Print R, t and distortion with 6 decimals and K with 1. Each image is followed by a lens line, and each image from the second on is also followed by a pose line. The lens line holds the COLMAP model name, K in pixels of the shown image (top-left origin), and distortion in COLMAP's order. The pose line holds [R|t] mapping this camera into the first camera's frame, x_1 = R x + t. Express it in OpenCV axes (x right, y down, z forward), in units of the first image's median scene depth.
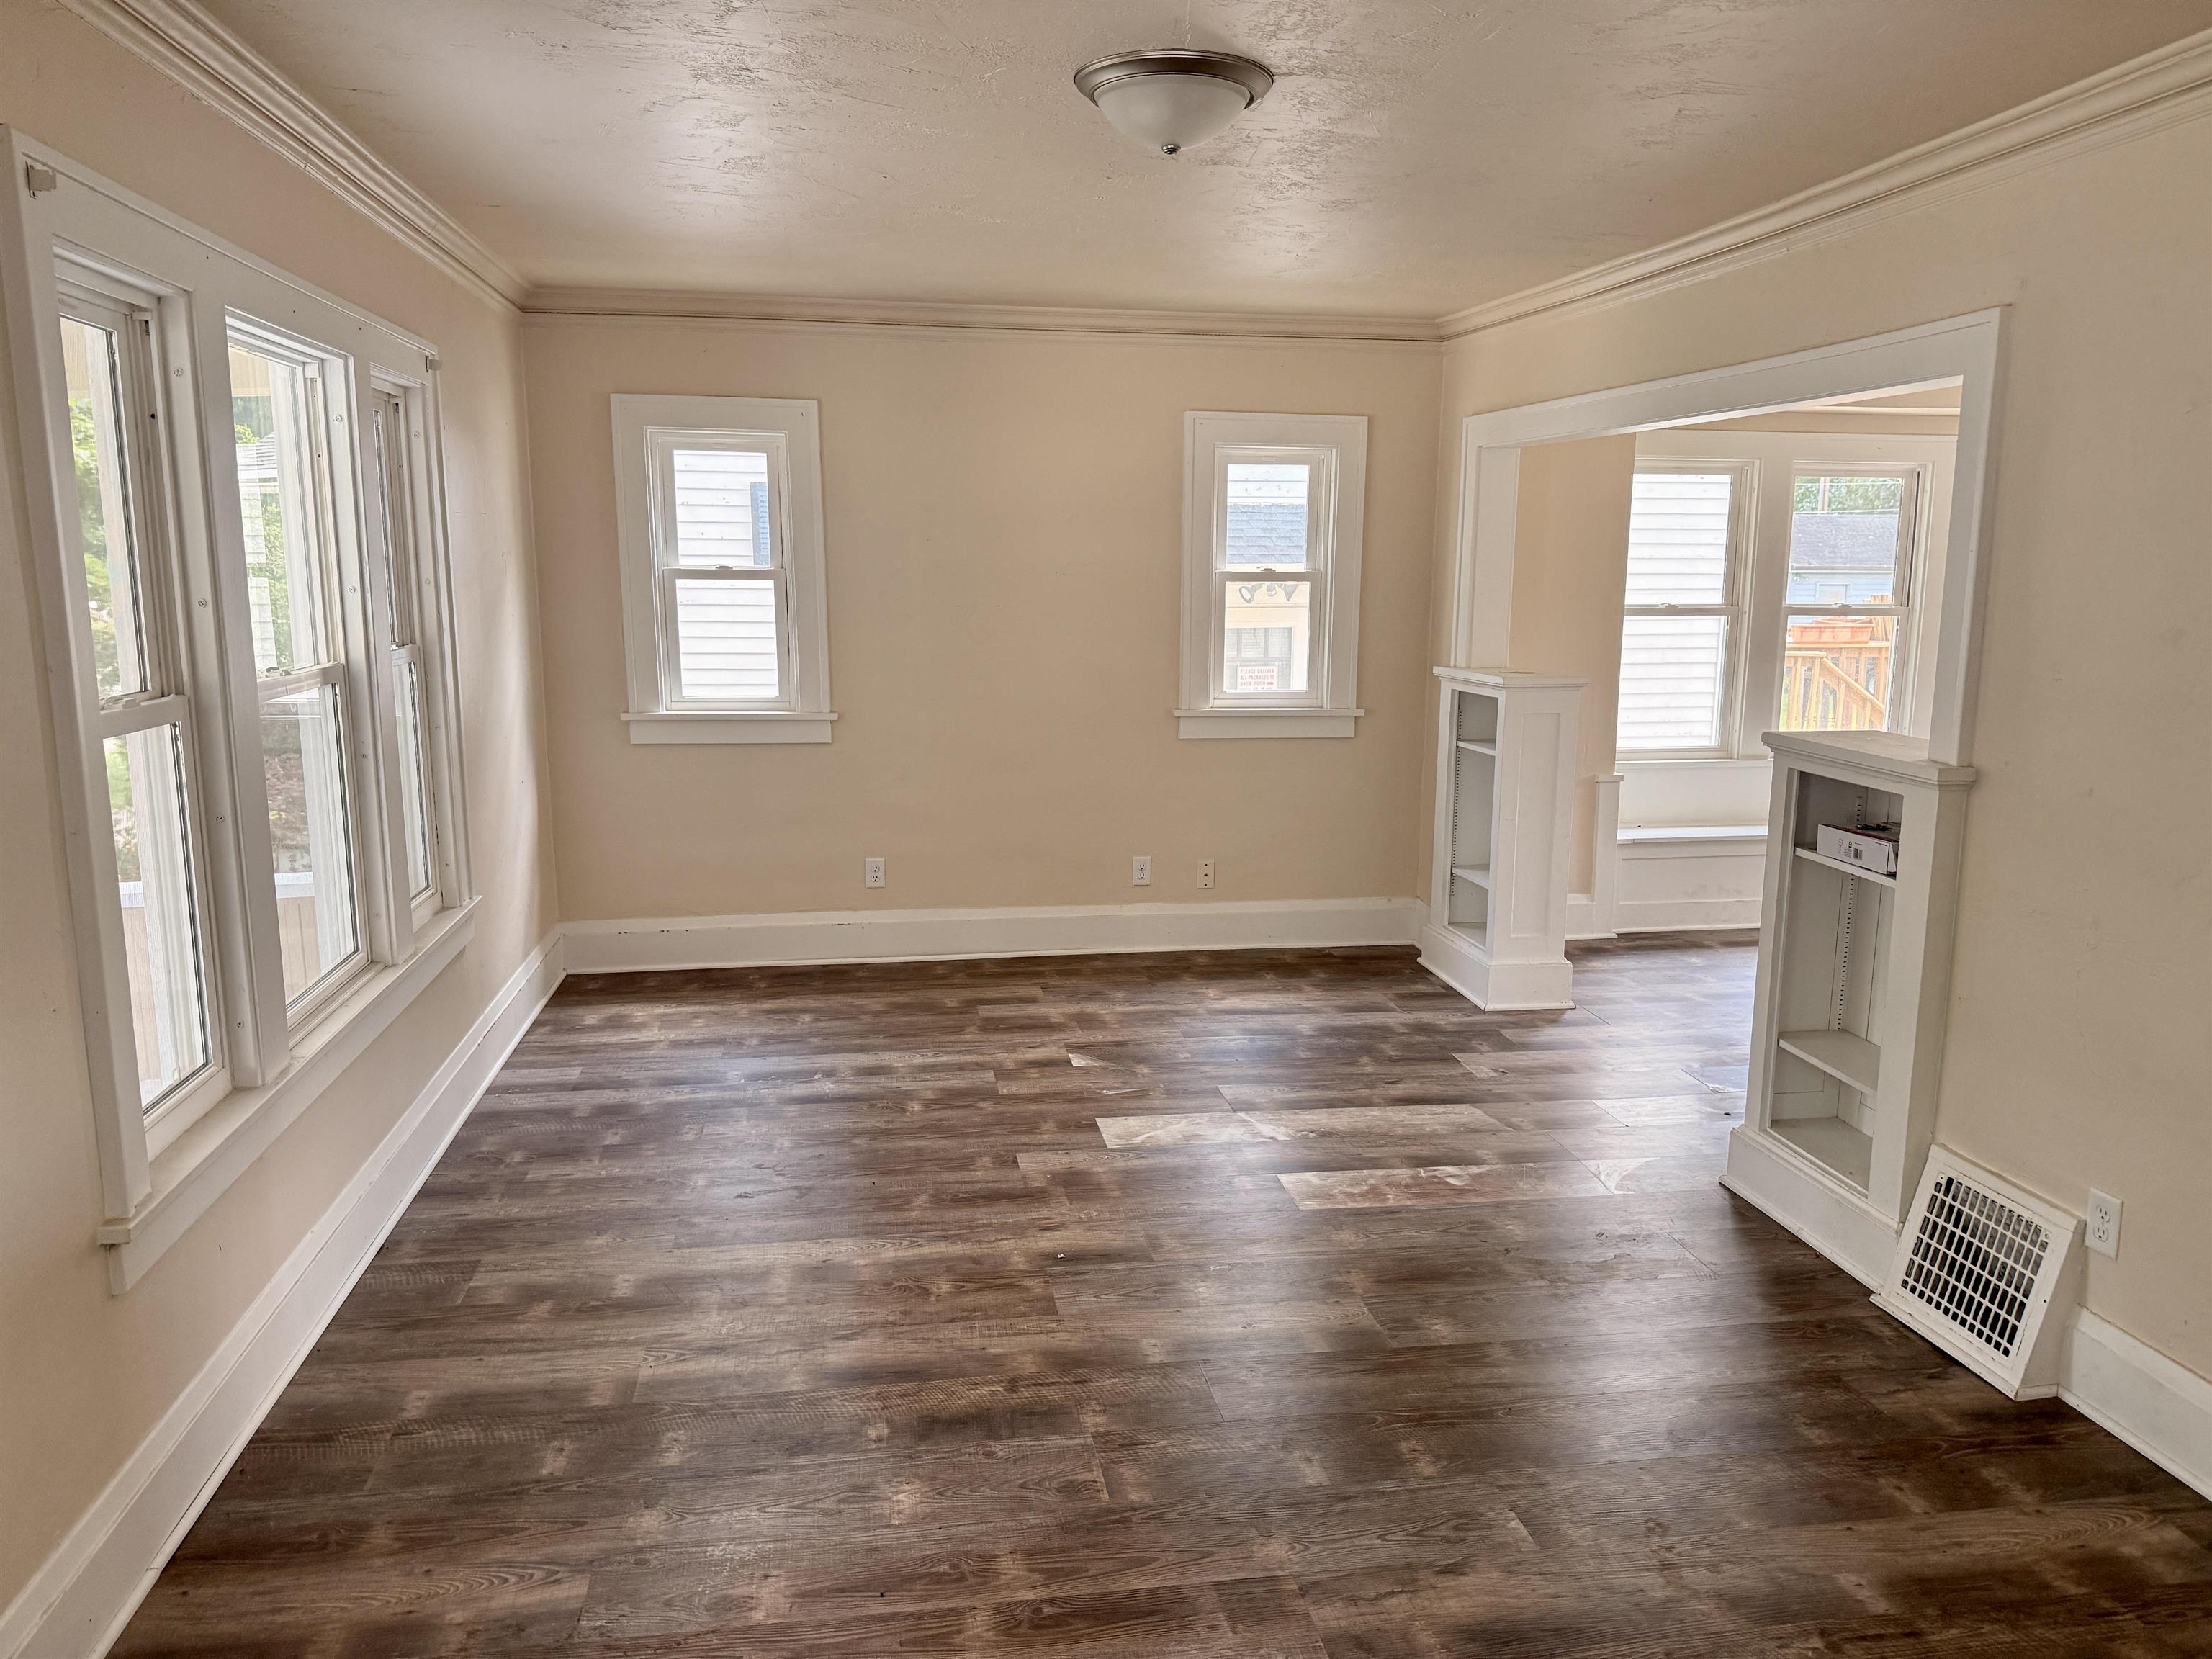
lens RADIAL K [[1525.5, 0, 1108.0], [0, 1525.5, 865.0], [0, 0, 1]] dist [0.023712, -0.039744]
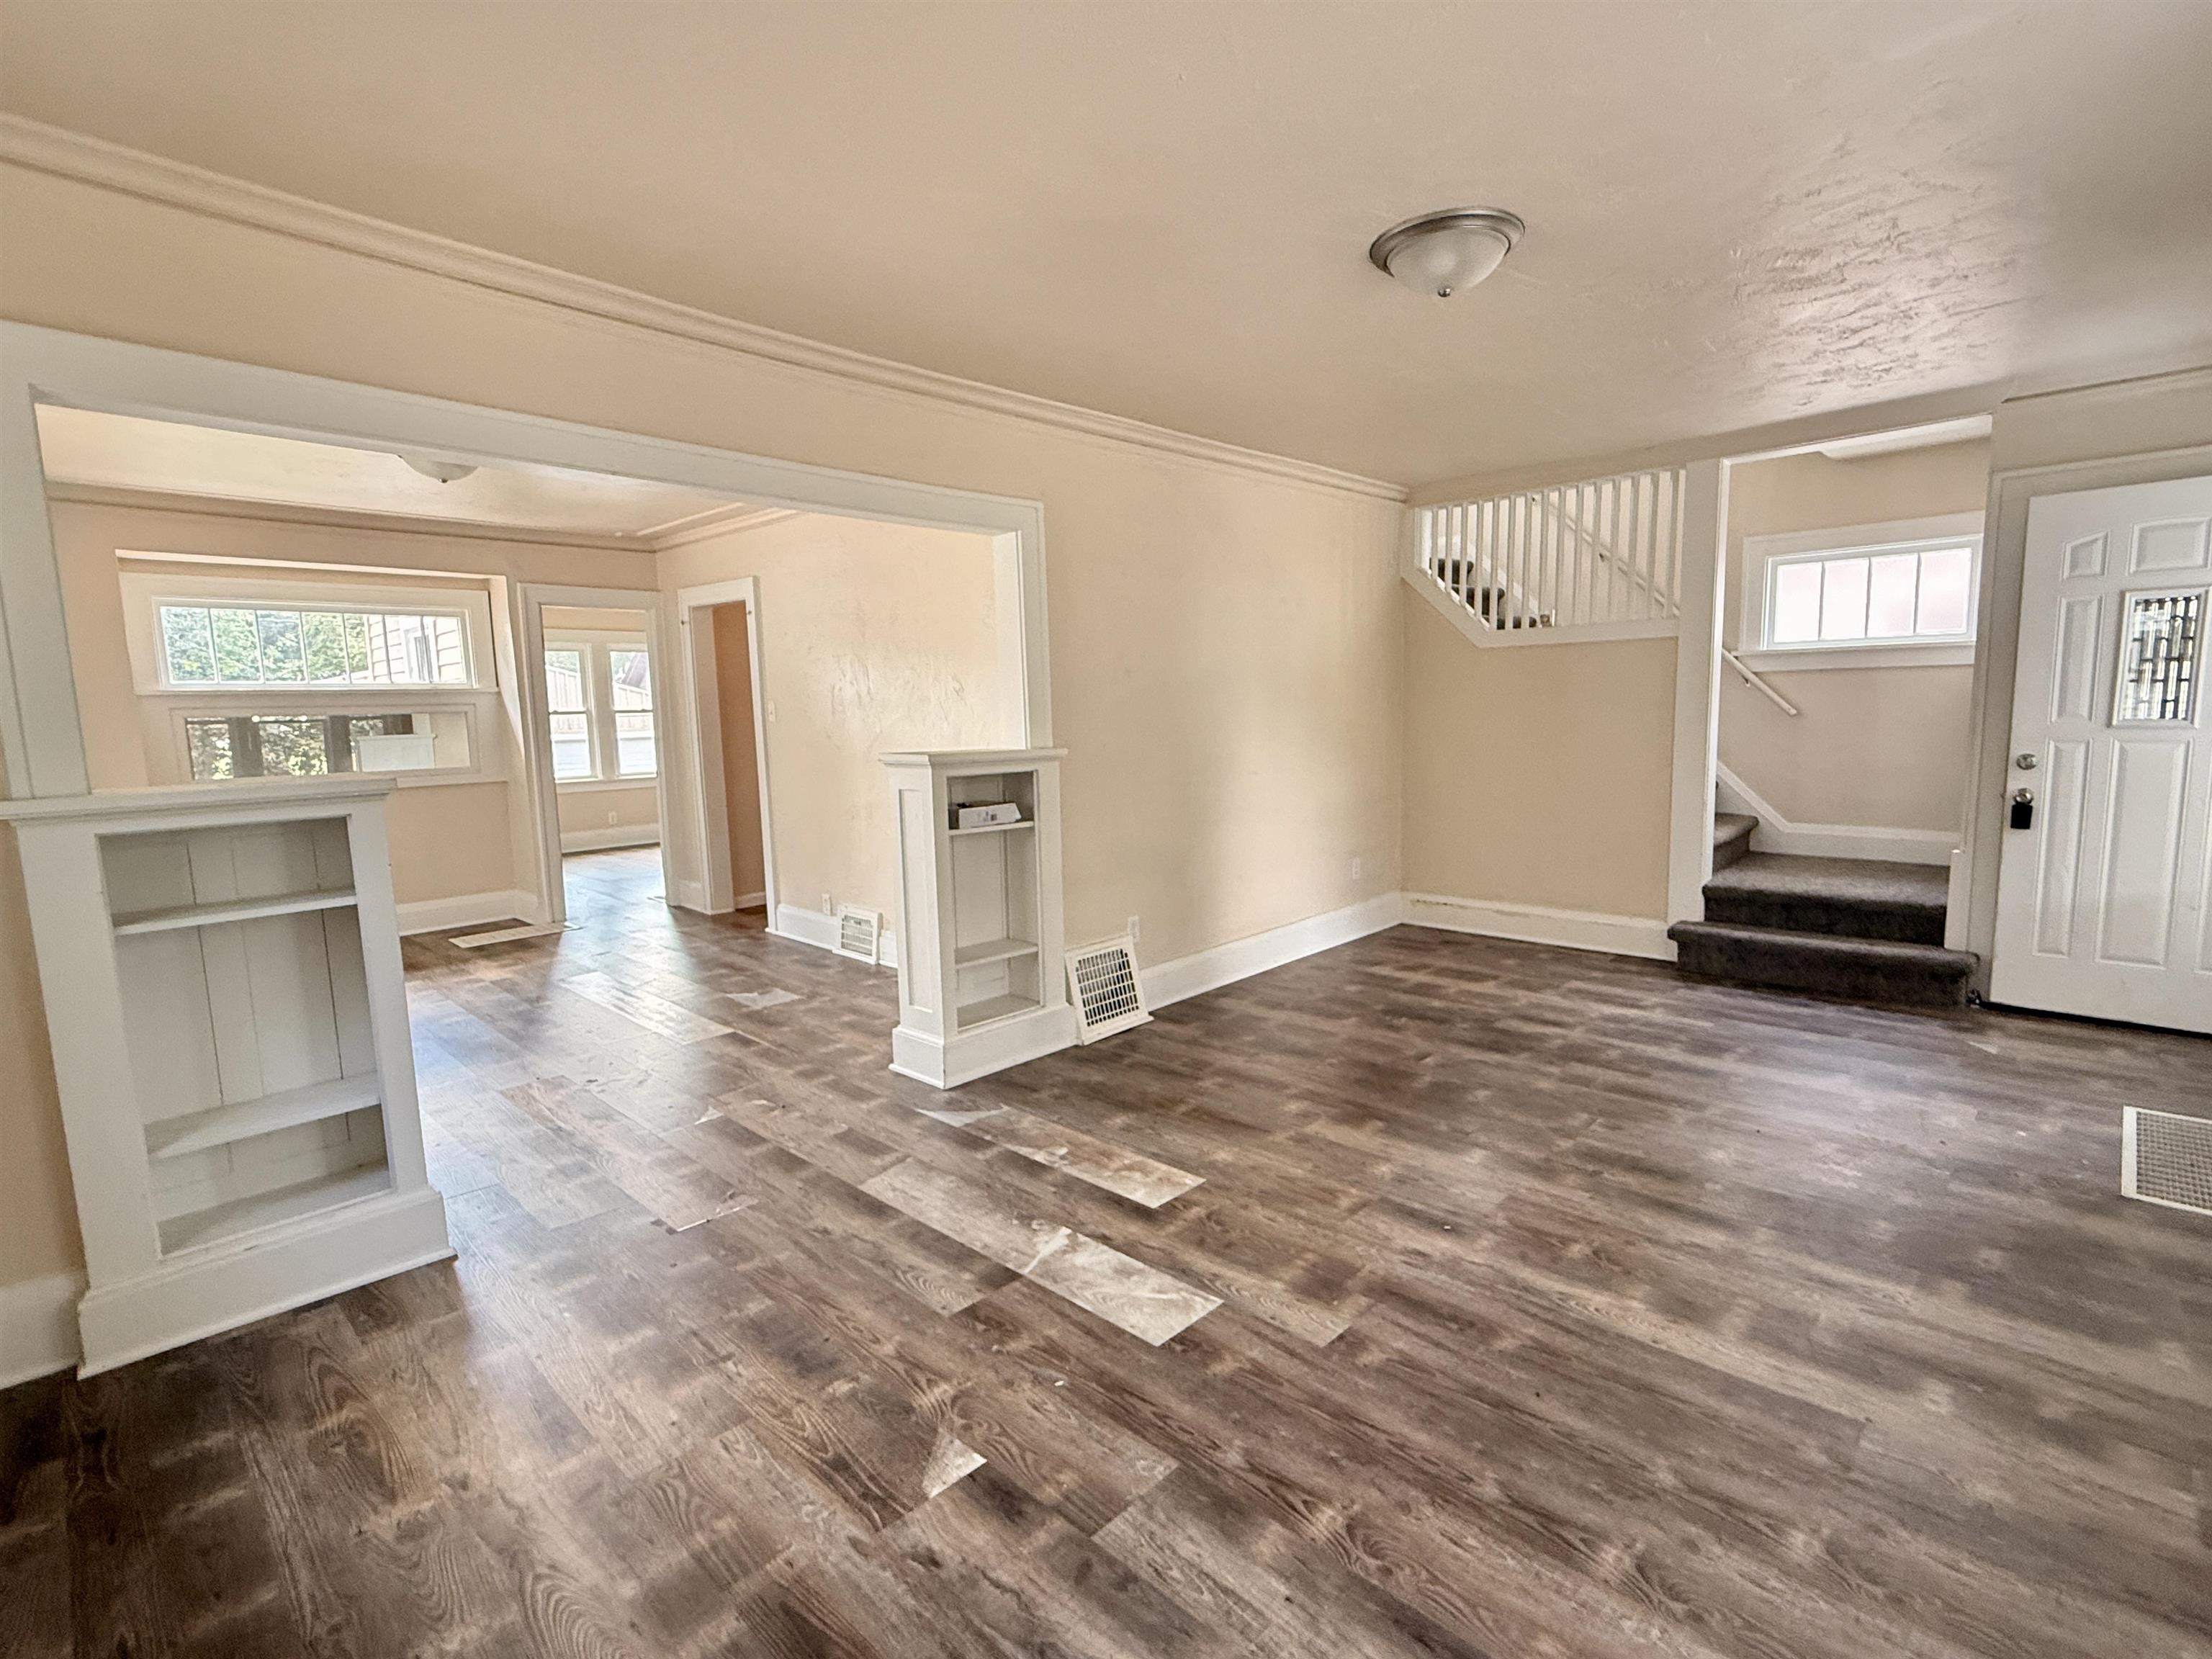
lens RADIAL K [[1040.7, 0, 1111.7], [0, 1040.7, 826.2], [0, 0, 1]] dist [0.006671, -0.001643]
pose [[-0.597061, -0.087627, 0.797396, -0.370814], [0.173098, 0.956526, 0.234723, -0.190478], [-0.783298, 0.278172, -0.555936, 1.238384]]
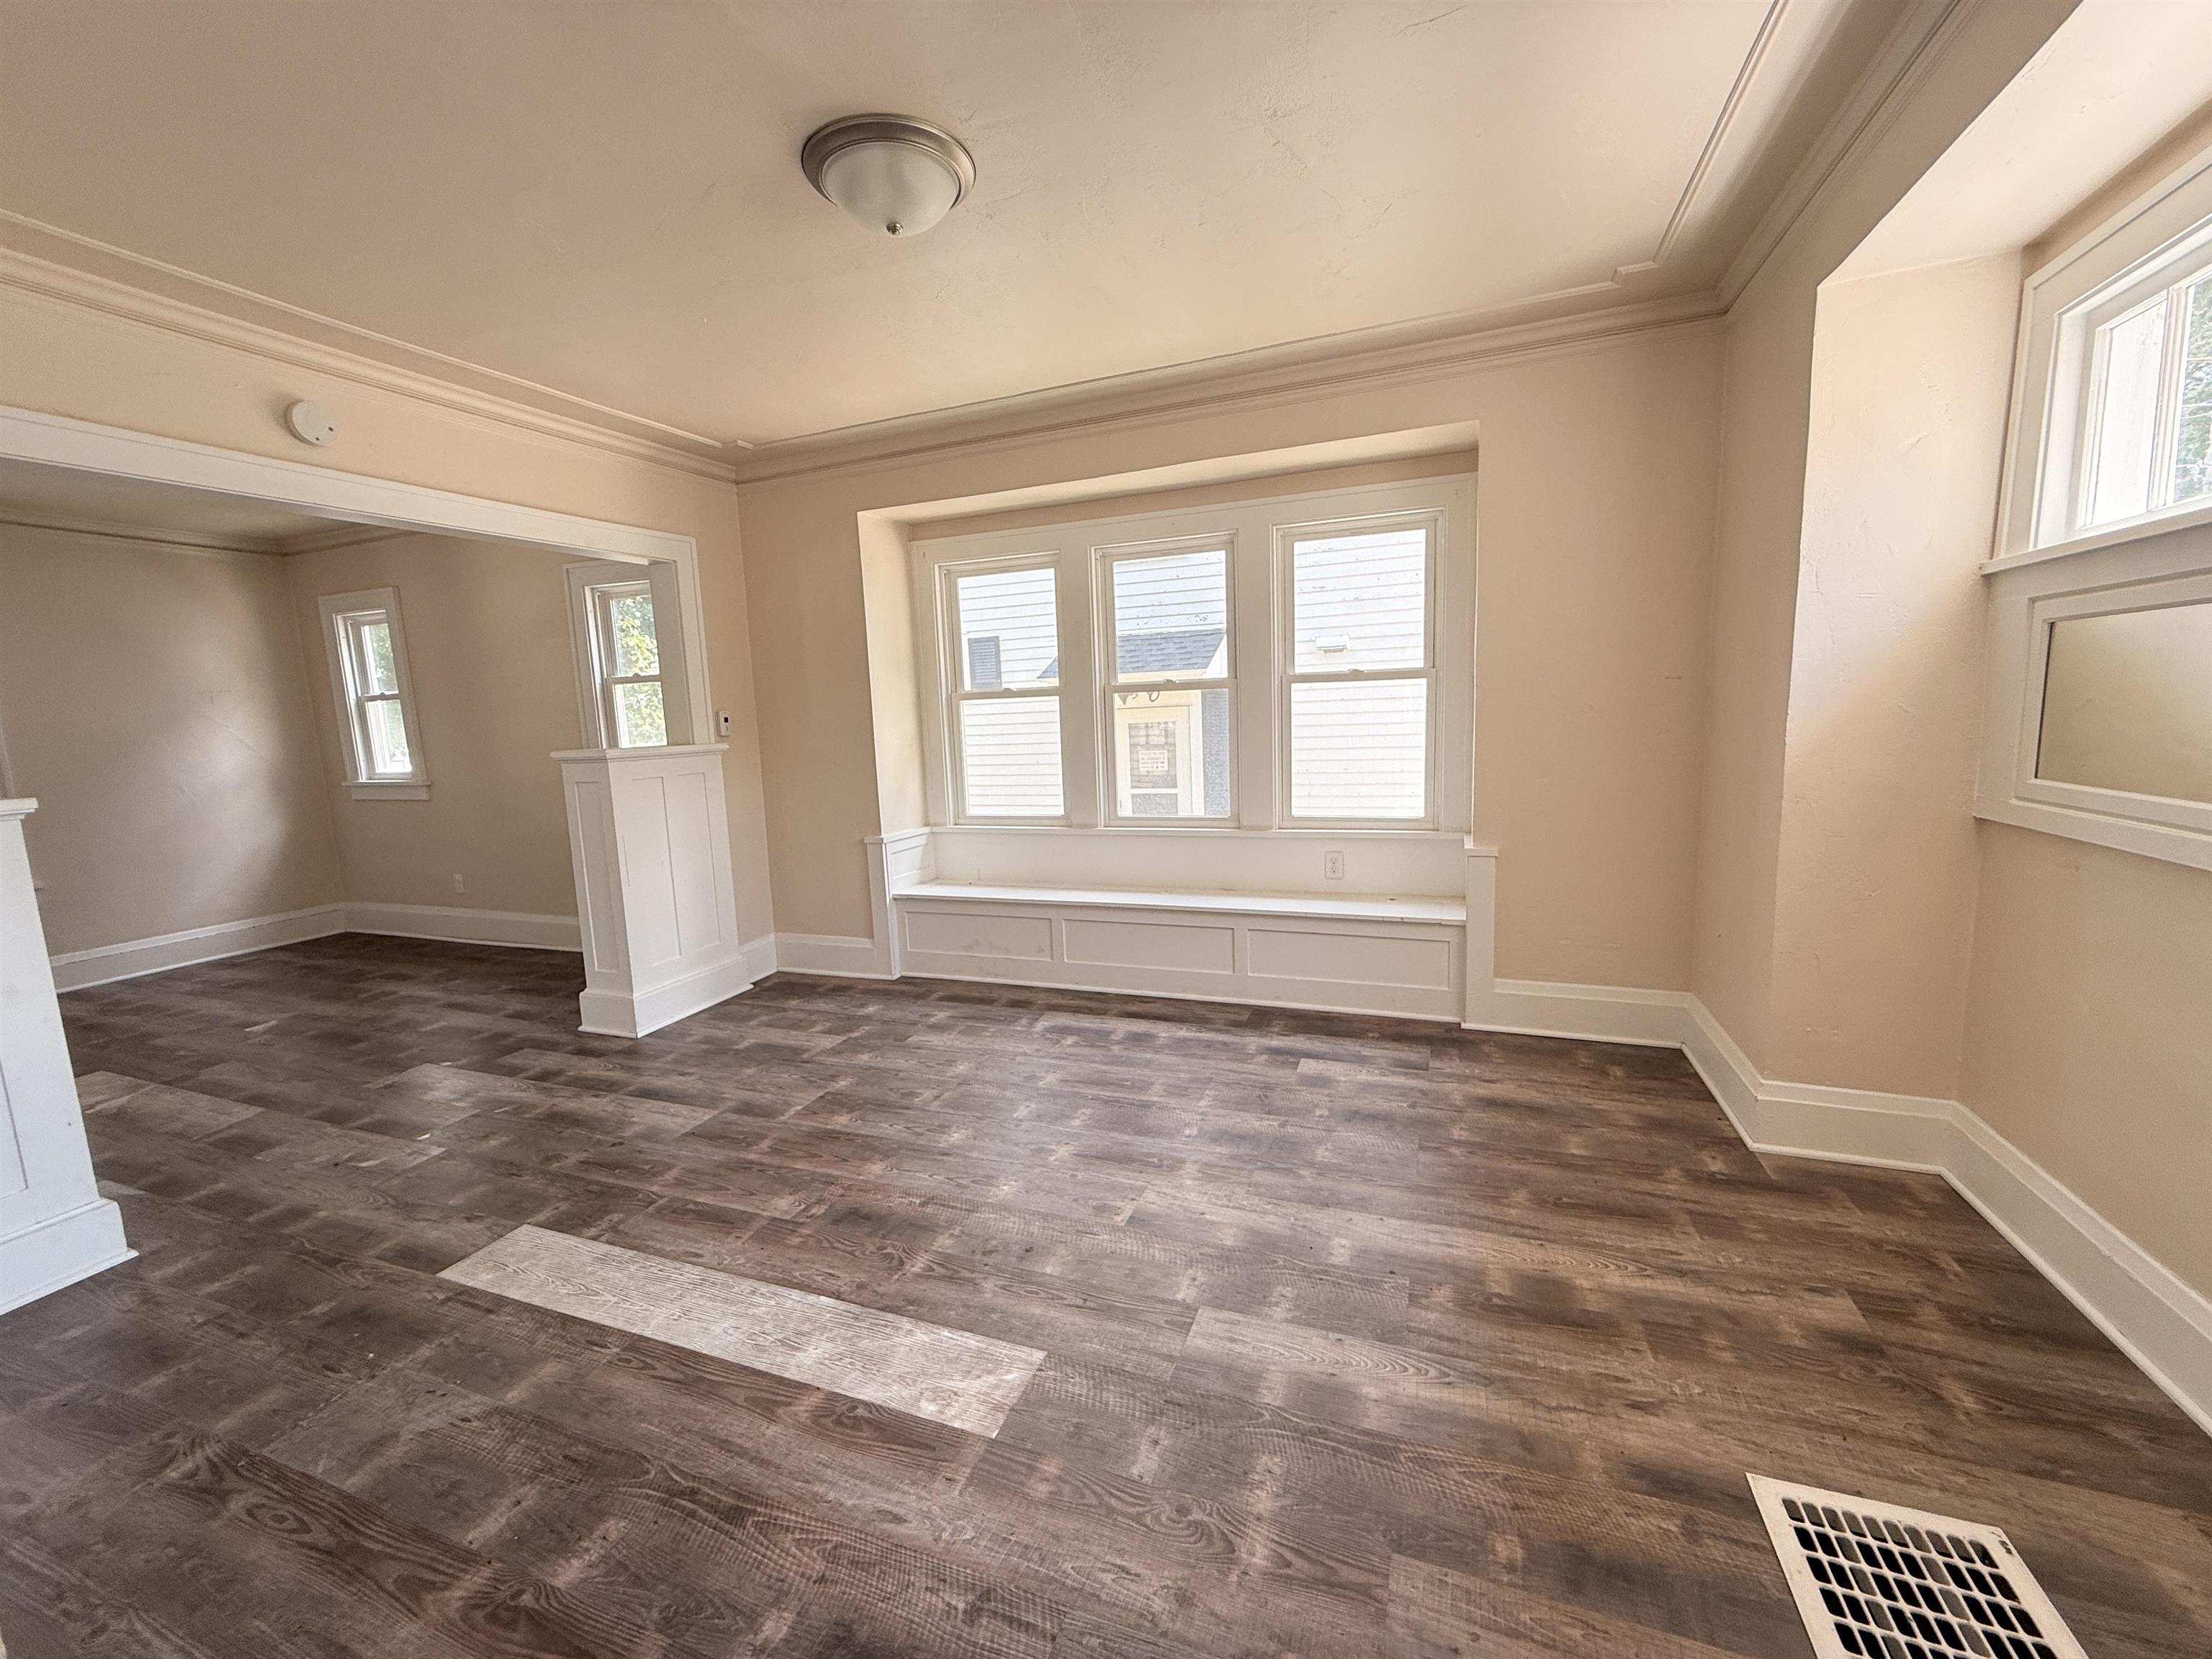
lens RADIAL K [[900.6, 0, 1105.0], [0, 900.6, 829.4], [0, 0, 1]] dist [0.000584, -0.000292]
pose [[0.853551, 0.024158, -0.520449, 1.204642], [-0.052513, 0.997827, -0.039805, -0.067670], [0.518356, 0.061306, 0.852965, 0.771532]]
